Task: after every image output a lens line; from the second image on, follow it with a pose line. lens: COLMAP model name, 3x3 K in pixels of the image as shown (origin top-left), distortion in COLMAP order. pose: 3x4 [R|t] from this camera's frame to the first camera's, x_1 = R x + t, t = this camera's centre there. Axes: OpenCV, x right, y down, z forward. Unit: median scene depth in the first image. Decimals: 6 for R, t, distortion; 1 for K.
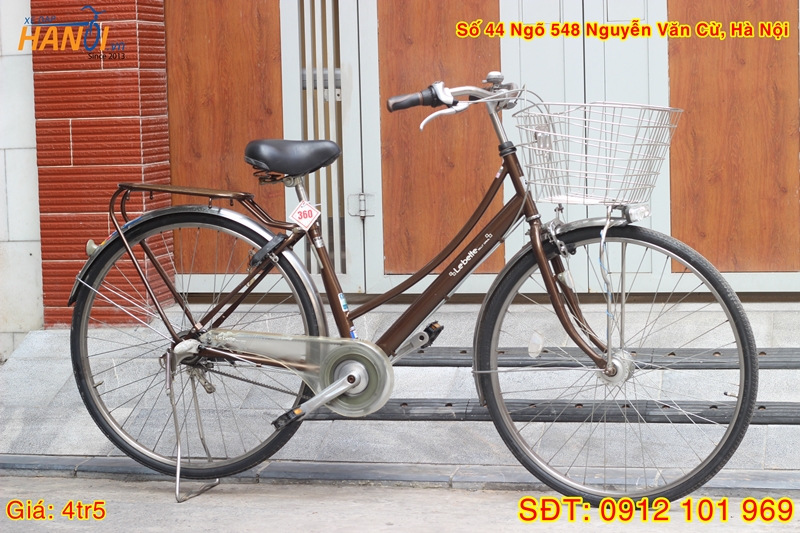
lens RADIAL K [[1916.8, 0, 400.0], [0, 1916.8, 266.5], [0, 0, 1]] dist [-0.069718, -0.430593]
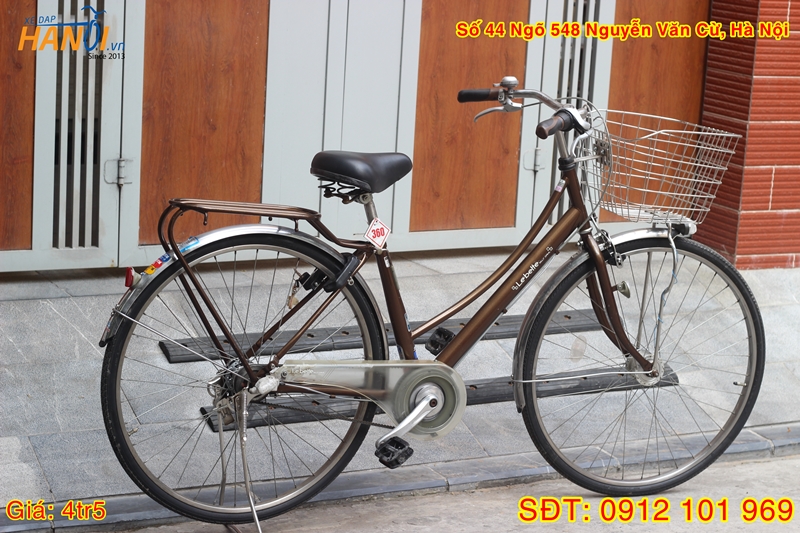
lens RADIAL K [[1916.8, 0, 400.0], [0, 1916.8, 266.5], [0, 0, 1]] dist [-0.069718, -0.430593]
pose [[0.742436, -0.068451, 0.666411, -0.554652], [-0.014546, 0.992884, 0.118190, -0.101196], [-0.669759, -0.097442, 0.736157, 0.251598]]
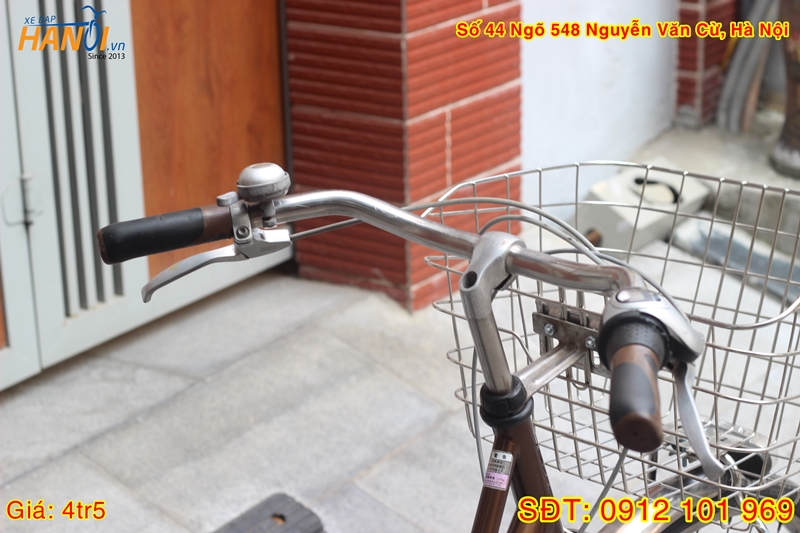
lens RADIAL K [[1916.8, 0, 400.0], [0, 1916.8, 266.5], [0, 0, 1]] dist [-0.069718, -0.430593]
pose [[0.338872, -0.289277, 0.895257, -0.200425], [0.102802, 0.957245, 0.270394, -0.143378], [-0.935199, 0.000405, 0.354122, 0.725325]]
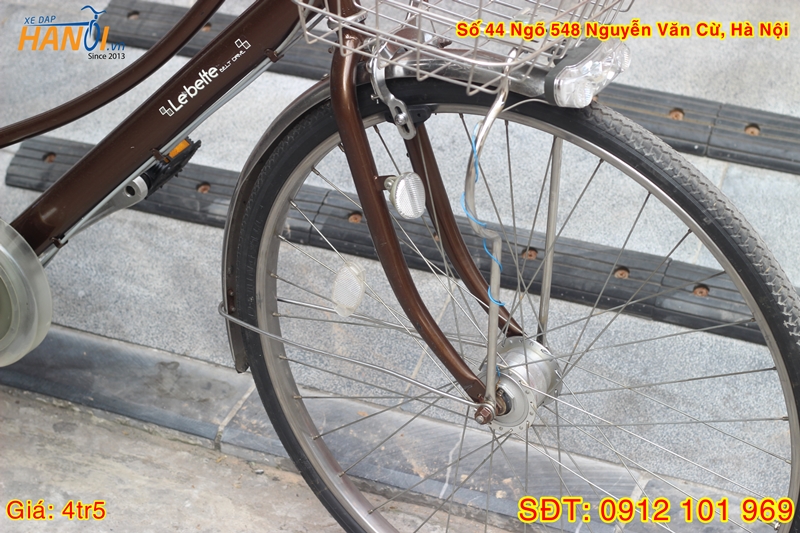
lens RADIAL K [[1916.8, 0, 400.0], [0, 1916.8, 266.5], [0, 0, 1]] dist [-0.069718, -0.430593]
pose [[0.986618, 0.109784, -0.120553, 0.108963], [-0.045662, 0.895811, 0.442082, -0.126859], [0.156527, -0.430662, 0.888836, 0.502768]]
